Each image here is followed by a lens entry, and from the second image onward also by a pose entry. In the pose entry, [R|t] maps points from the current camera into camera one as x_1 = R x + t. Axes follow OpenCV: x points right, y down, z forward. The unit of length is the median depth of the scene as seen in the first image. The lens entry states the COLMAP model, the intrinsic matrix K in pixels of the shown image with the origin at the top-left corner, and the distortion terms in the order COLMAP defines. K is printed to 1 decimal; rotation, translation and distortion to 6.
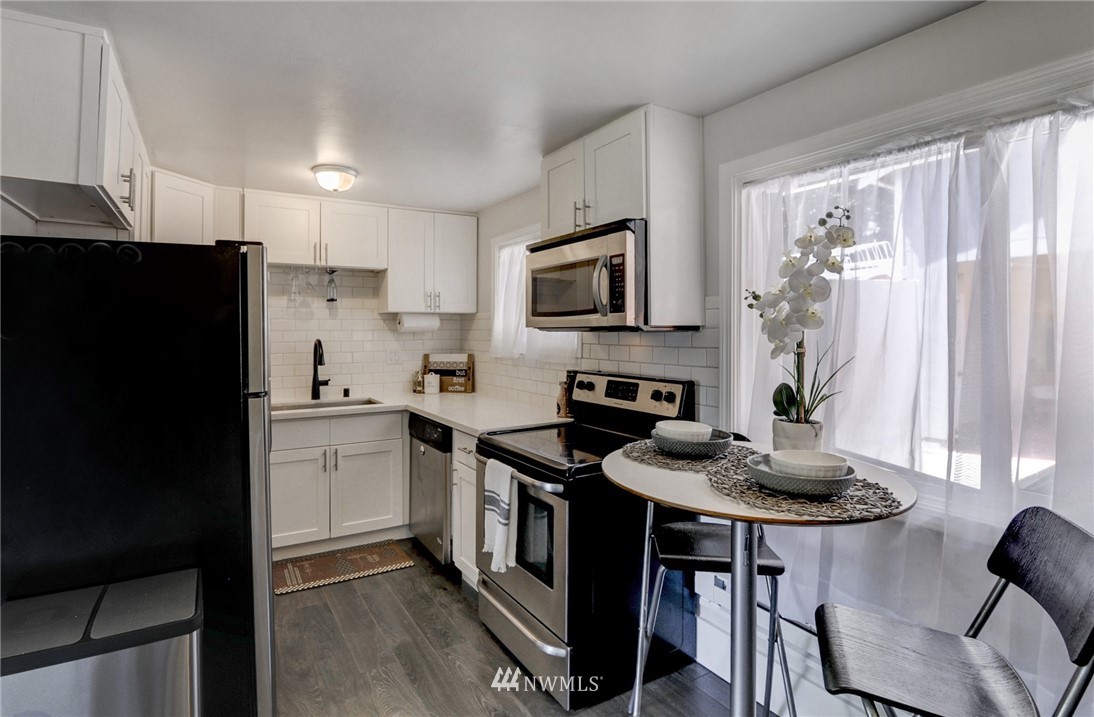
lens RADIAL K [[543.6, 0, 525.0], [0, 543.6, 330.6], [0, 0, 1]] dist [-0.013999, -0.000430]
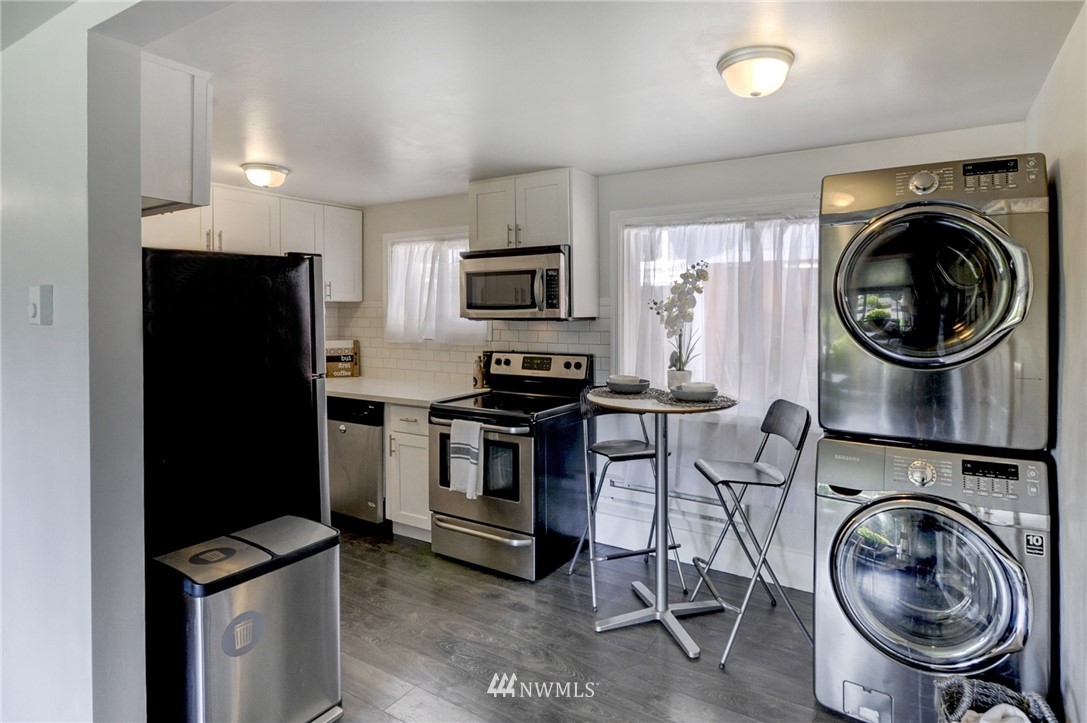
lens RADIAL K [[583.9, 0, 577.4], [0, 583.9, 318.7], [0, 0, 1]] dist [-0.005611, -0.000663]
pose [[0.879890, -0.006103, 0.475139, -0.363134], [0.000401, 0.999927, 0.012103, -0.017494], [-0.475178, -0.010459, 0.879828, -0.288573]]
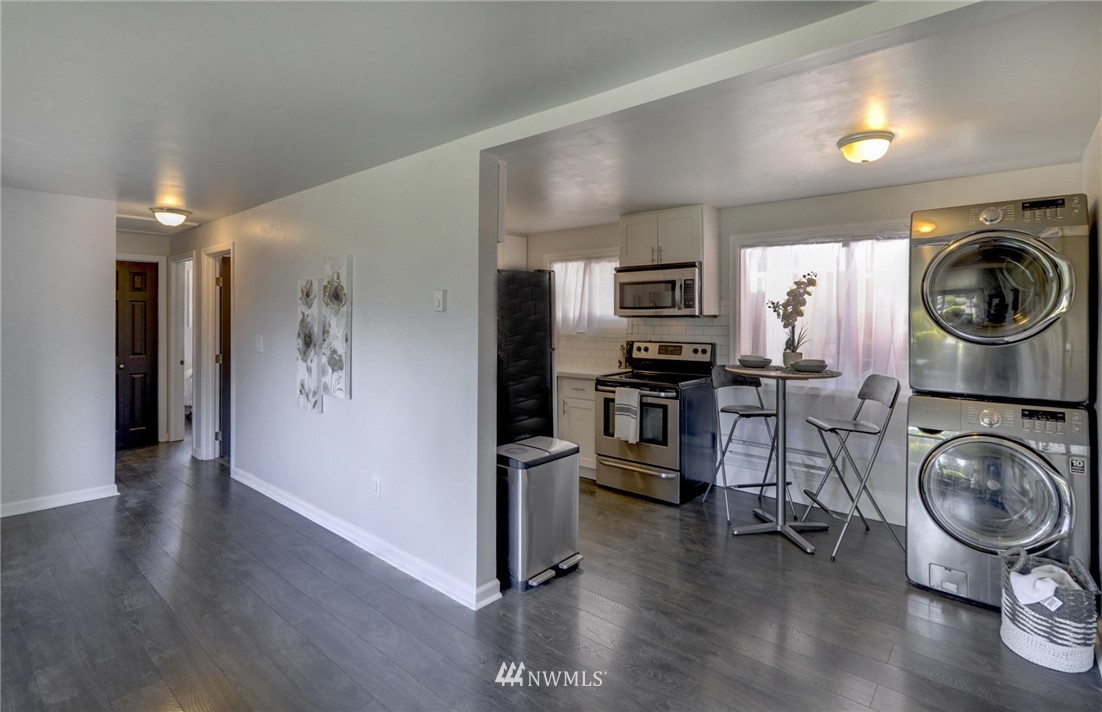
lens RADIAL K [[531.7, 0, 552.0], [0, 531.7, 320.3], [0, 0, 1]] dist [-0.001094, 0.000088]
pose [[0.946838, 0.003101, 0.321696, -0.656086], [-0.003753, 0.999992, 0.001406, 0.007381], [-0.321689, -0.002538, 0.946842, -0.481327]]
